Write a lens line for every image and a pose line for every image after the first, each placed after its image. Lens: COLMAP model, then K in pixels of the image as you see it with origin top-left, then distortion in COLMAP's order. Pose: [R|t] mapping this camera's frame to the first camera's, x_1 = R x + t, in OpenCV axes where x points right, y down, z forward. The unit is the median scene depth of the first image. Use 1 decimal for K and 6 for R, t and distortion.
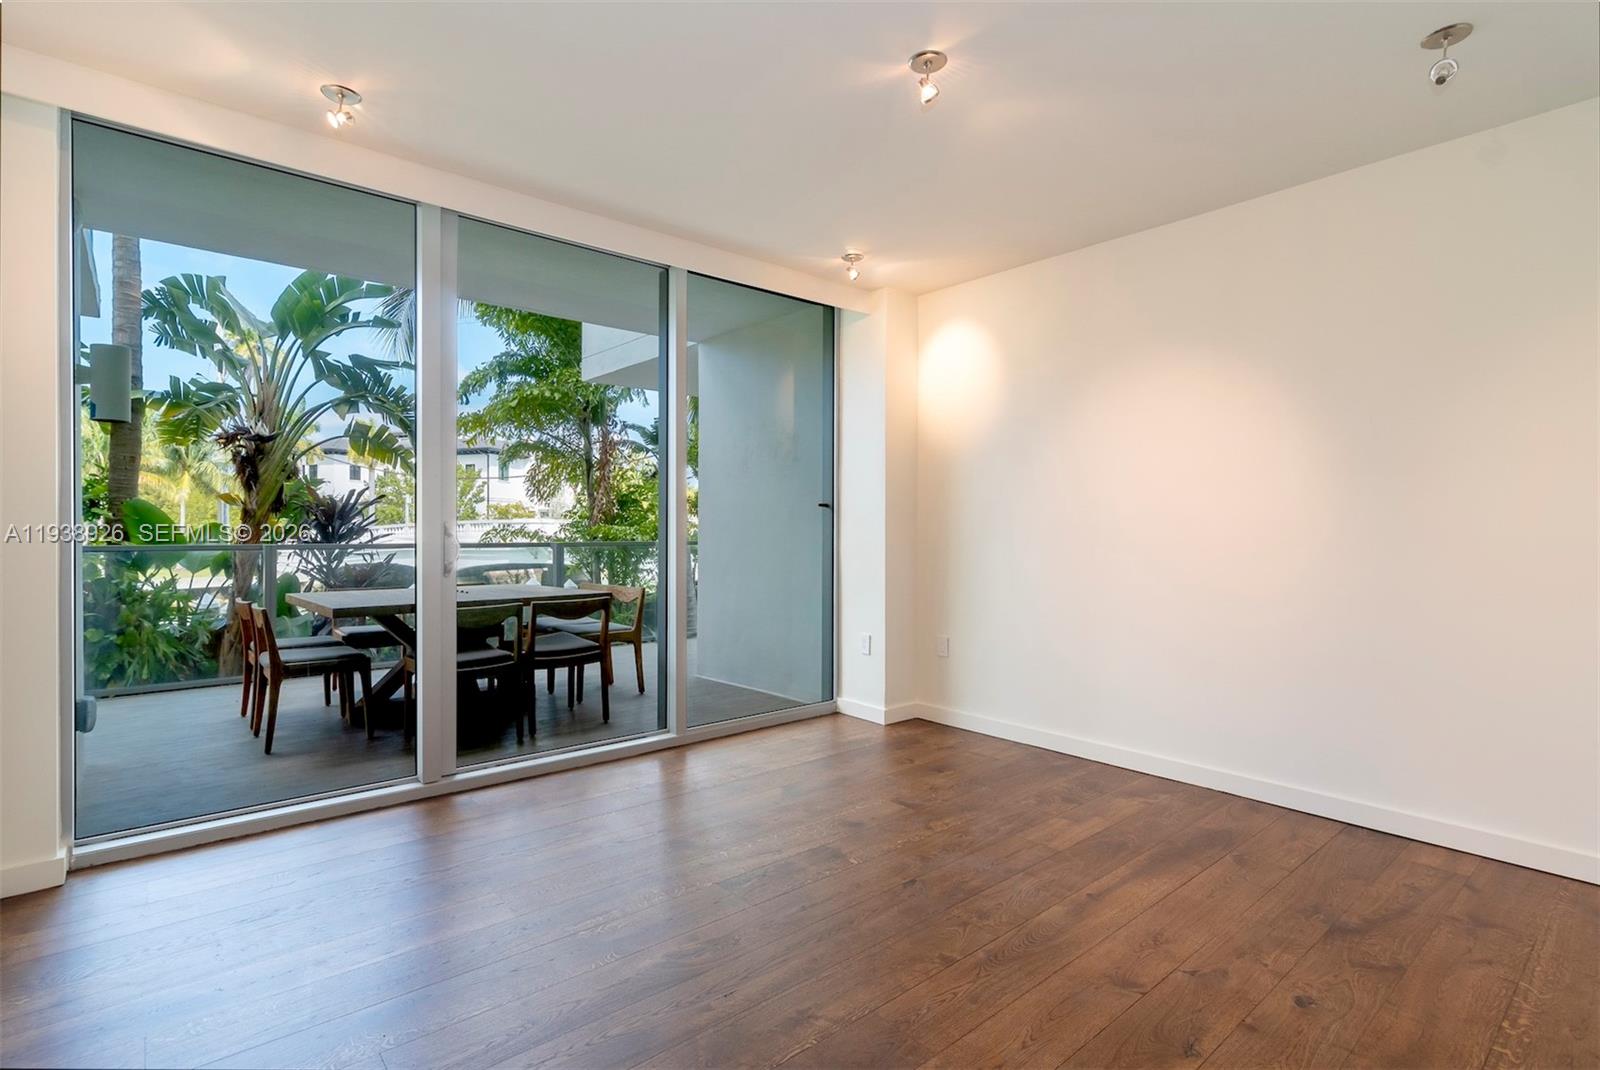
lens RADIAL K [[780.5, 0, 799.9], [0, 780.5, 534.5], [0, 0, 1]] dist [0.000054, 0.000140]
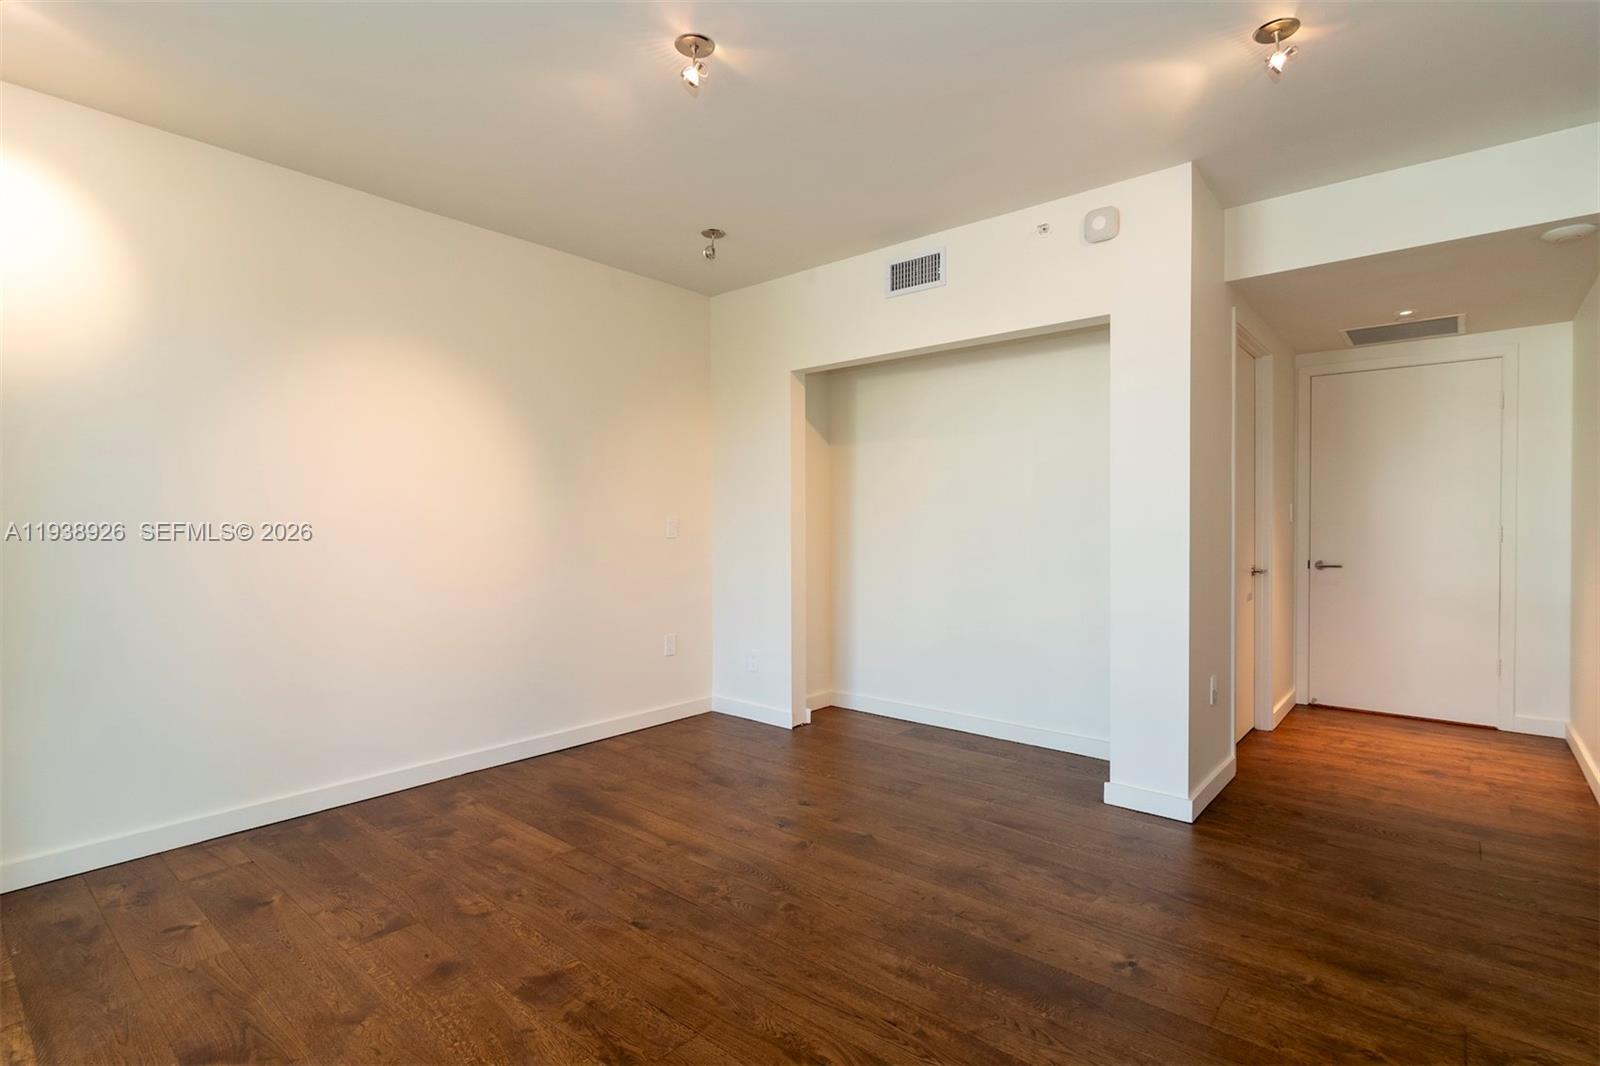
lens RADIAL K [[760.6, 0, 803.6], [0, 760.6, 530.8], [0, 0, 1]] dist [0.001088, 0.000725]
pose [[-0.155368, -0.013252, 0.987768, -0.573981], [0.012494, 0.999804, 0.015378, -0.012316], [-0.987778, 0.014730, -0.155172, 0.729862]]
